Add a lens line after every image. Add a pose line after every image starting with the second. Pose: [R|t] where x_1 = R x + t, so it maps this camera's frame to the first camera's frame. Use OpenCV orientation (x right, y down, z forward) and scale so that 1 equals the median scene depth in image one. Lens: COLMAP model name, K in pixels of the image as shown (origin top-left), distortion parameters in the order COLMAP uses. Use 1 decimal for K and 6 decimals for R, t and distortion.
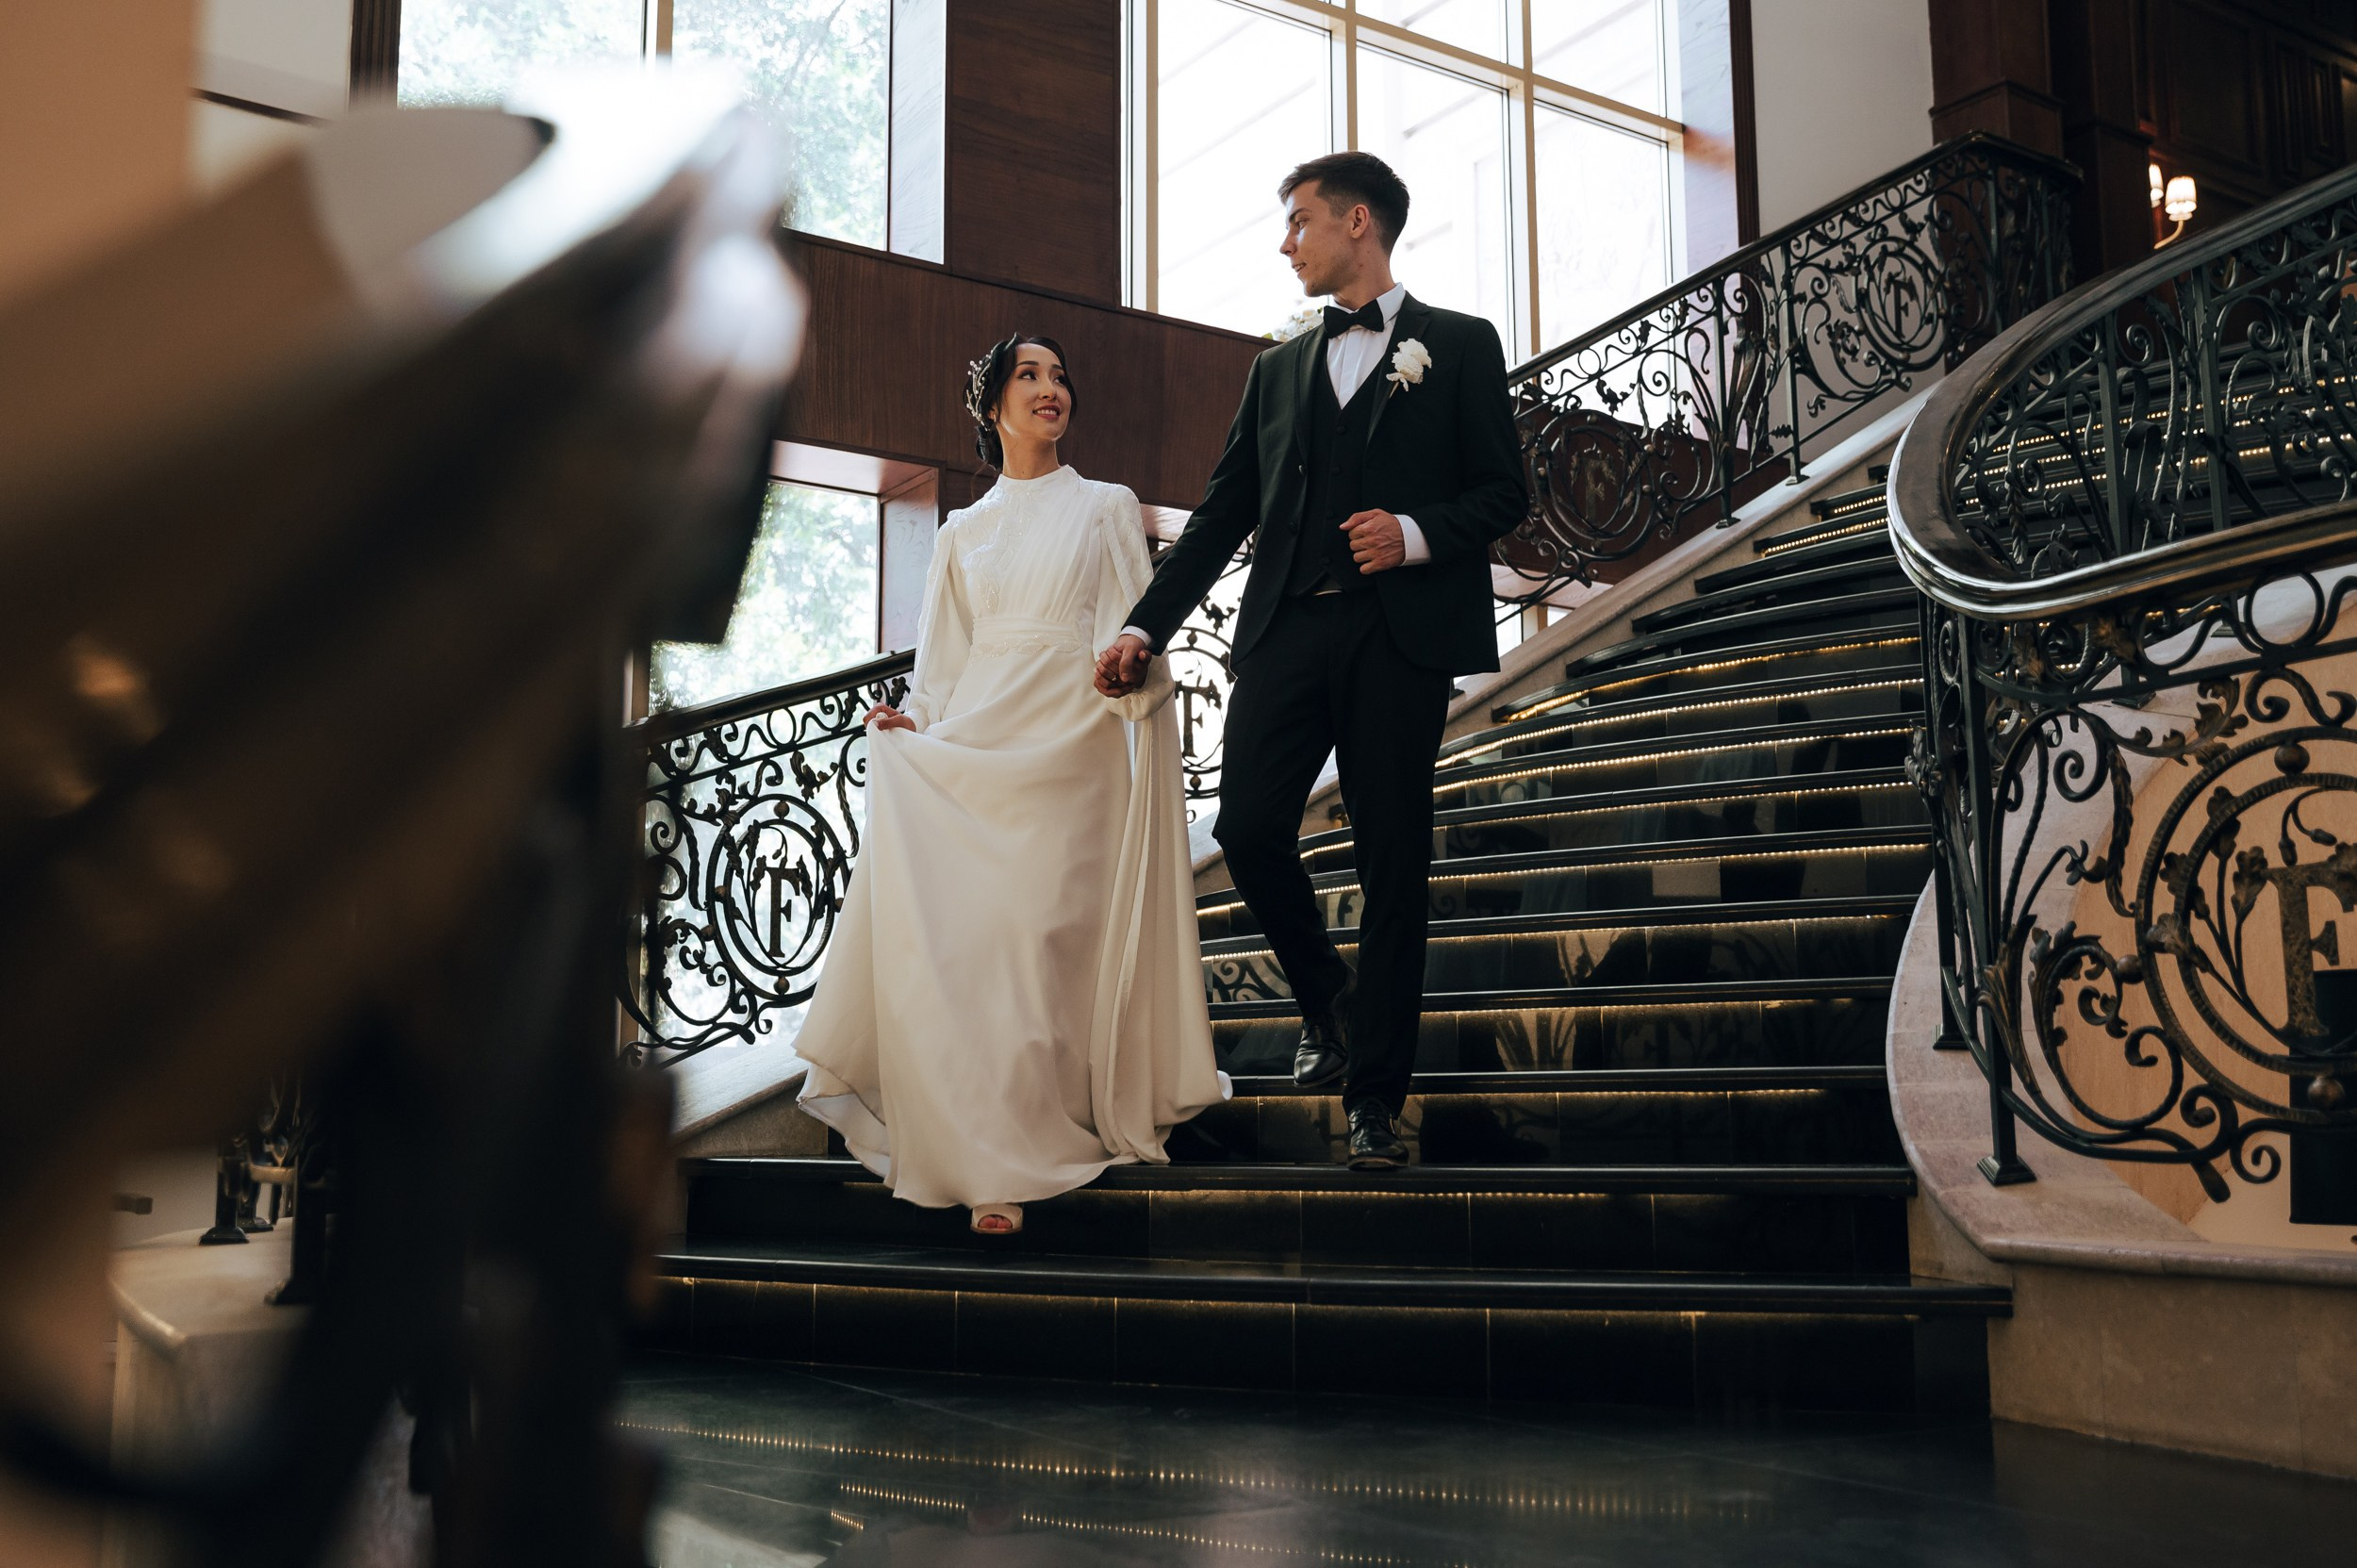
lens RADIAL K [[2269.3, 0, 1178.5], [0, 2269.3, 784.0], [0, 0, 1]] dist [-0.033574, 0.114673]
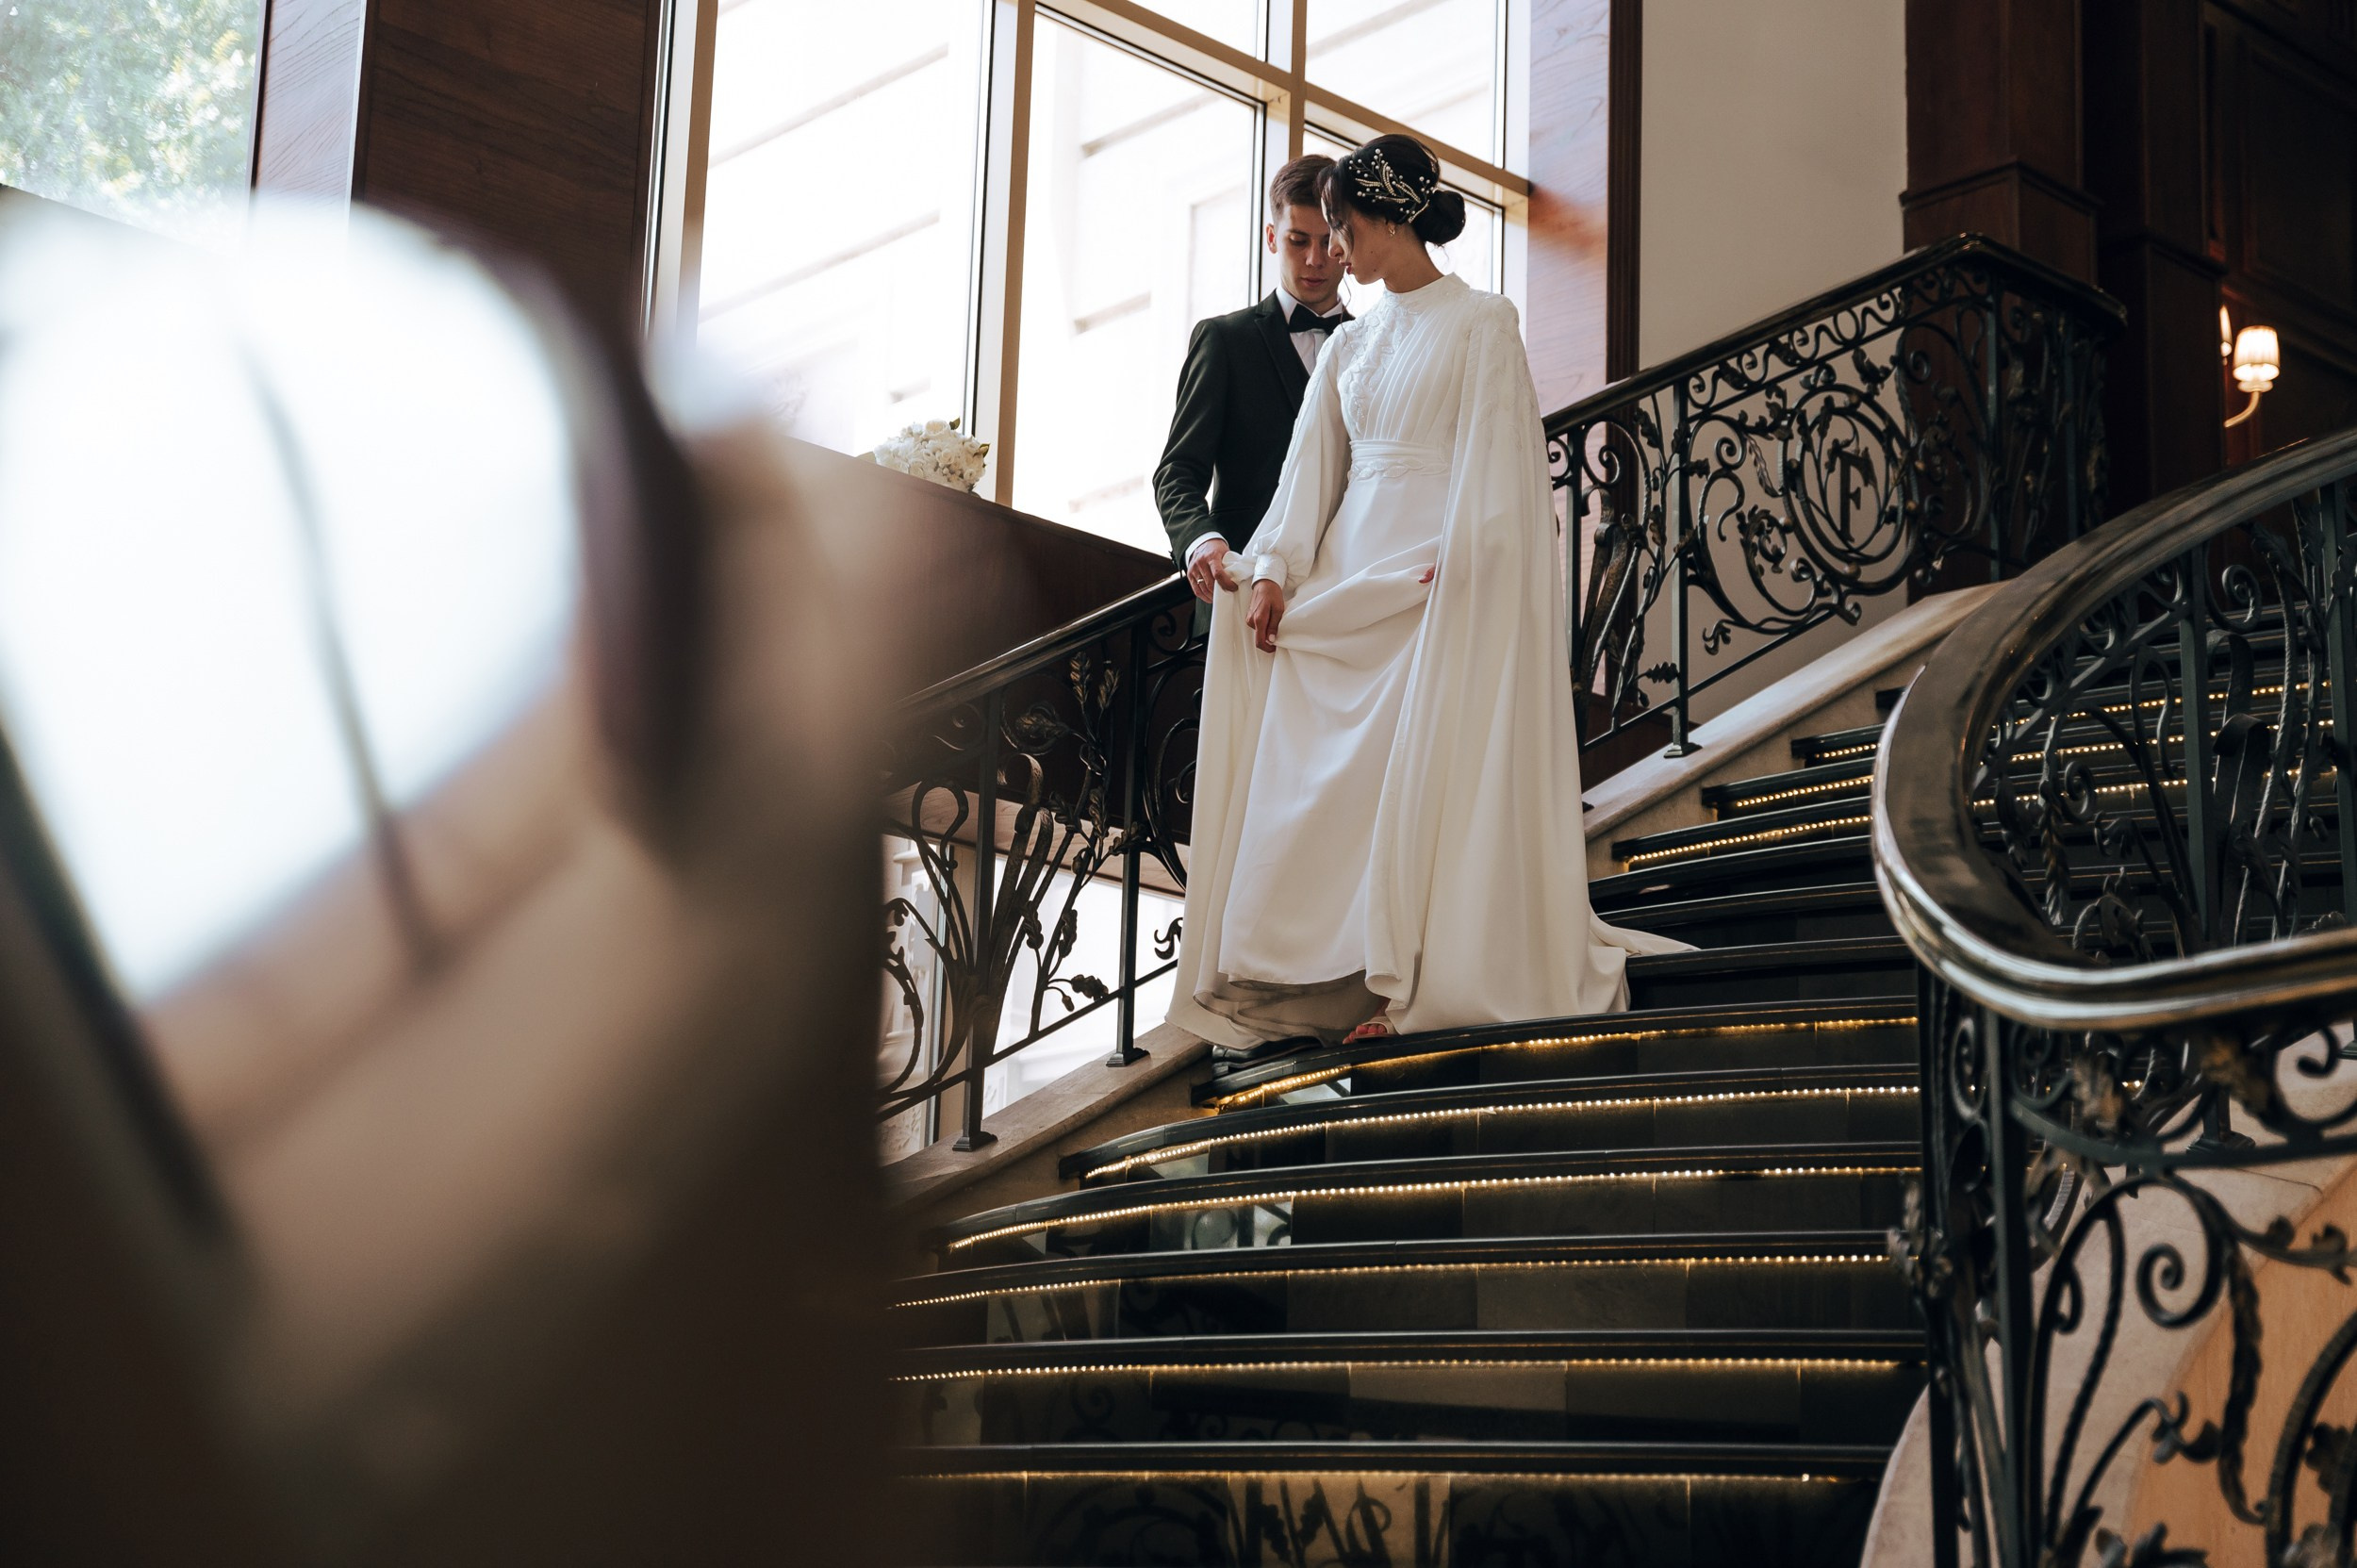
lens RADIAL K [[3673.4, 0, 1178.5], [0, 3673.4, 784.0], [0, 0, 1]] dist [0.123269, 0.140752]
pose [[0.986945, 0.074023, 0.143038, -0.013564], [-0.058952, 0.992523, -0.106874, -0.006563], [-0.149880, 0.097046, 0.983930, 0.006960]]
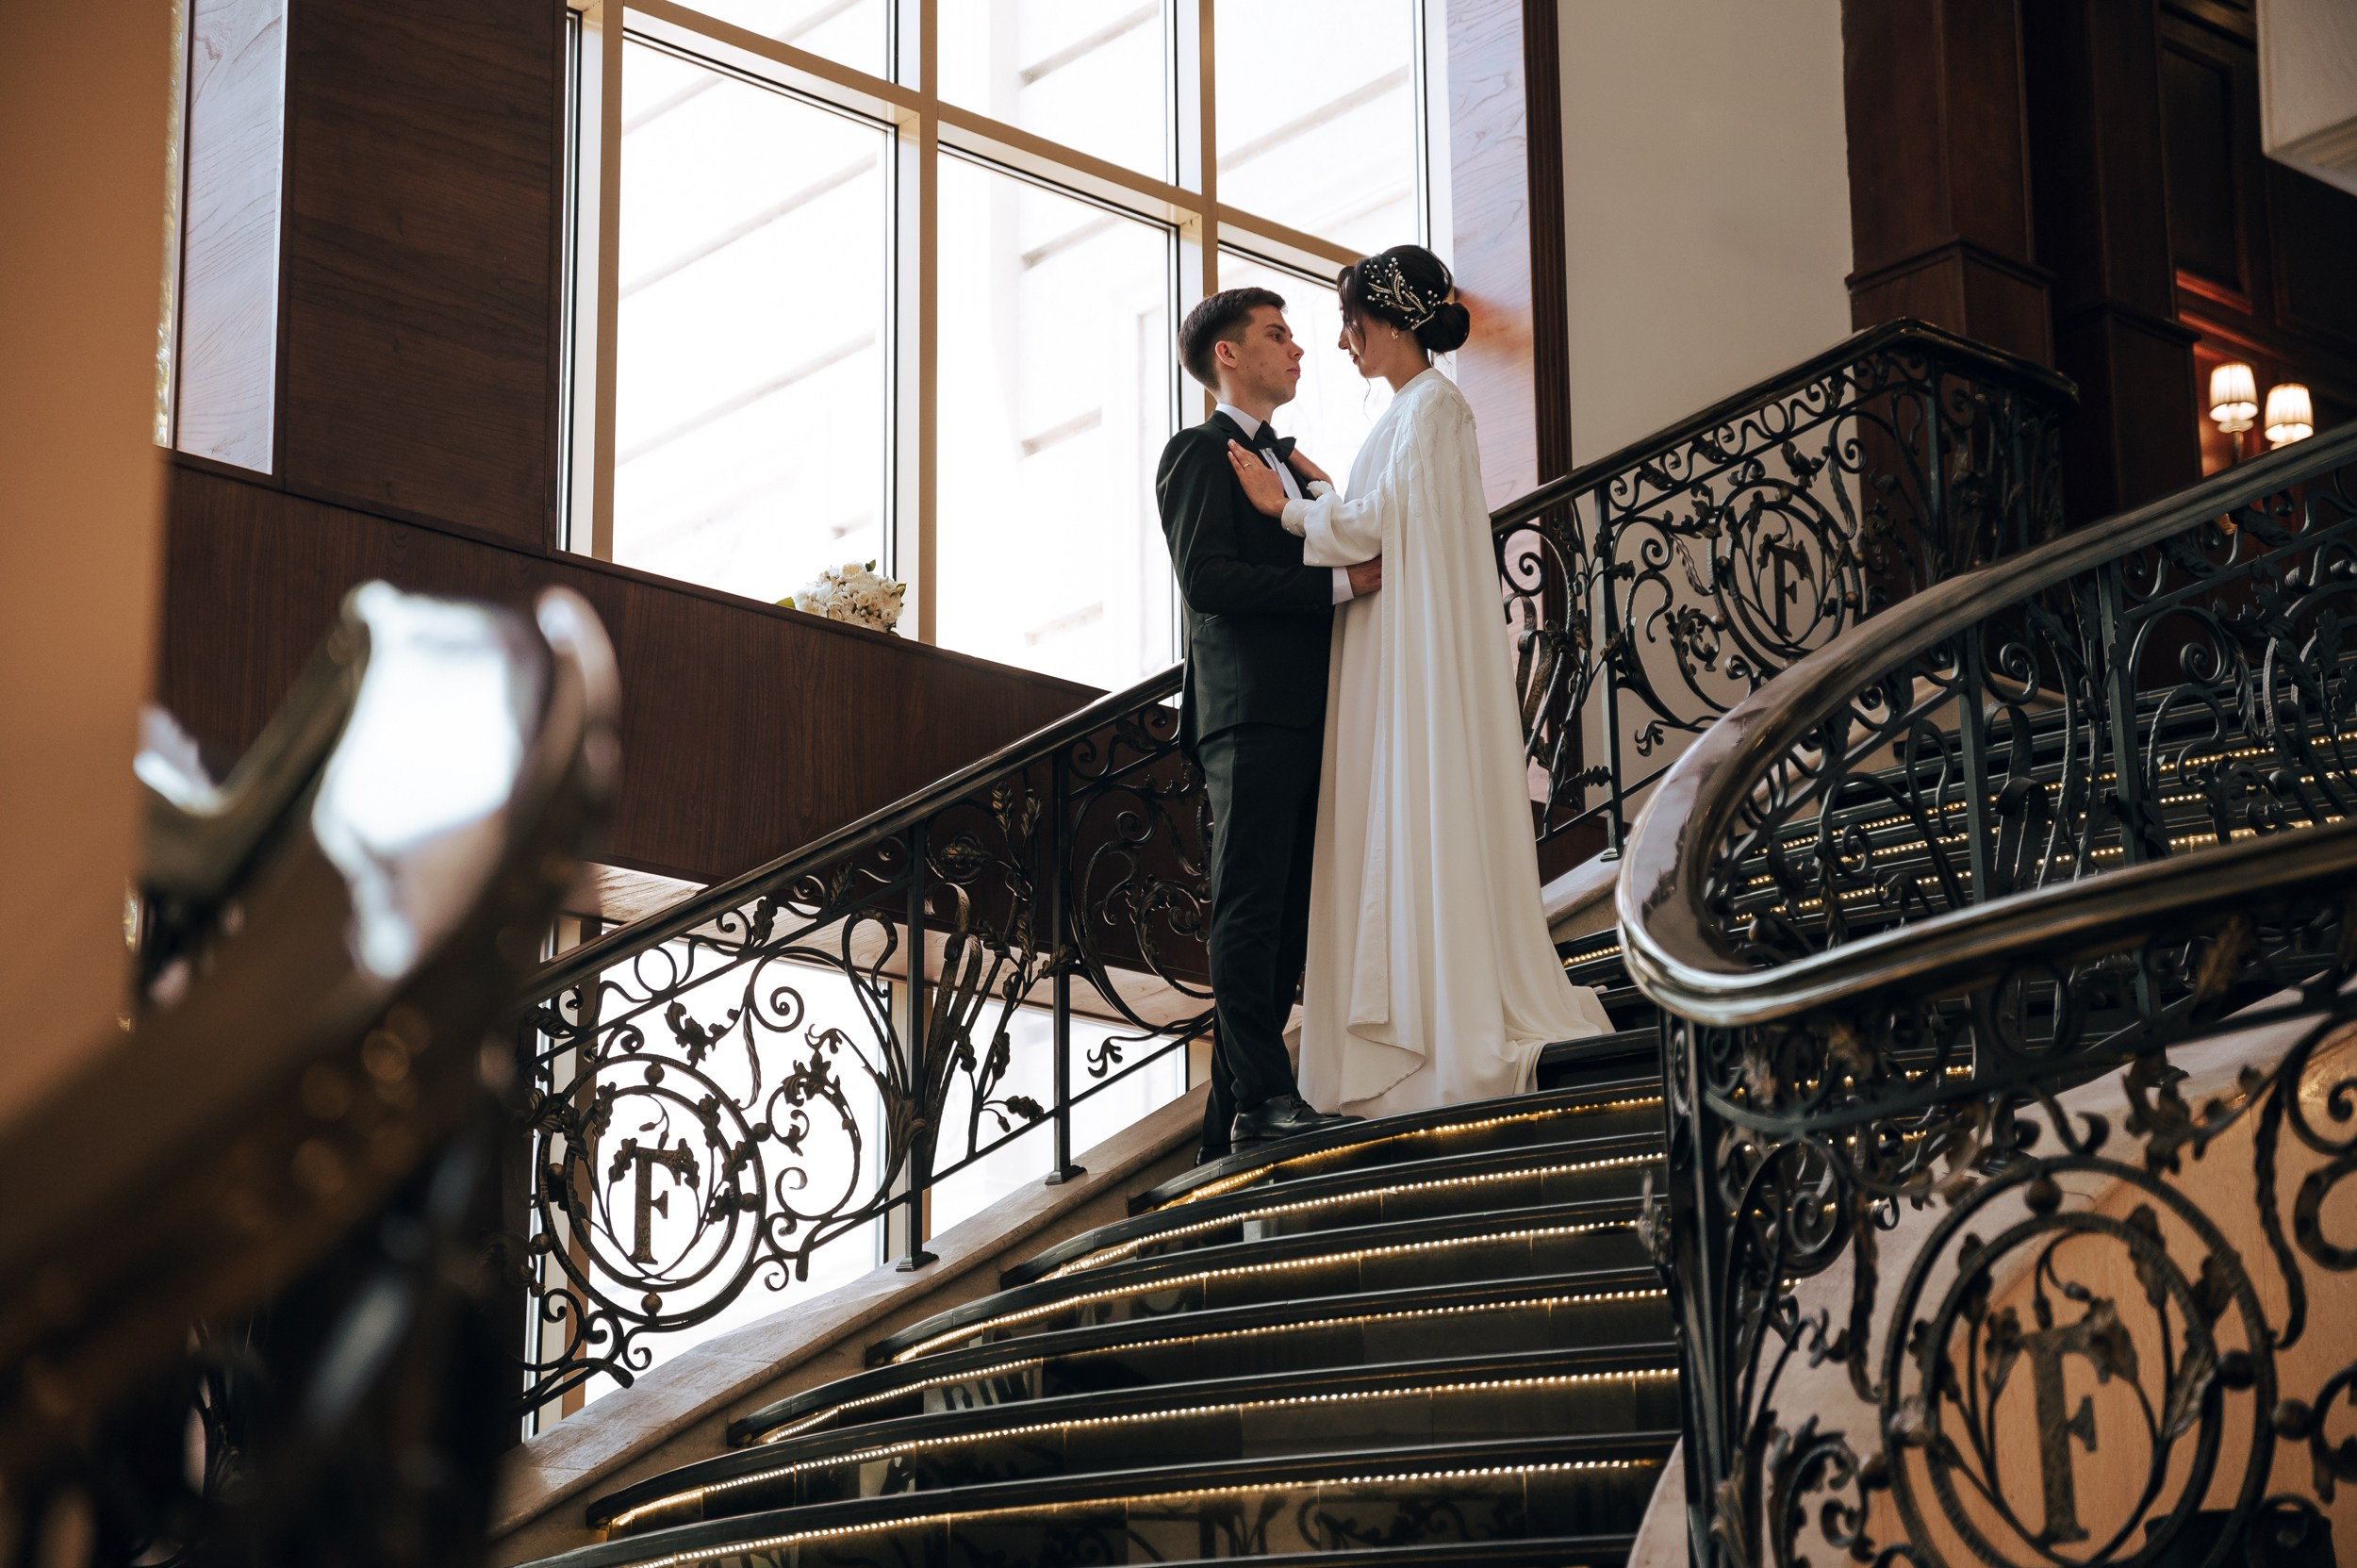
lens RADIAL K [[4423.9, 0, 1178.5], [0, 4423.9, 784.0], [0, 0, 1]] dist [0.283646, -0.022292]
pose [[0.991192, 0.030135, 0.128961, -0.010054], [-0.010957, 0.989089, -0.146912, 0.031952], [-0.131981, 0.144205, 0.980707, -0.214425]]
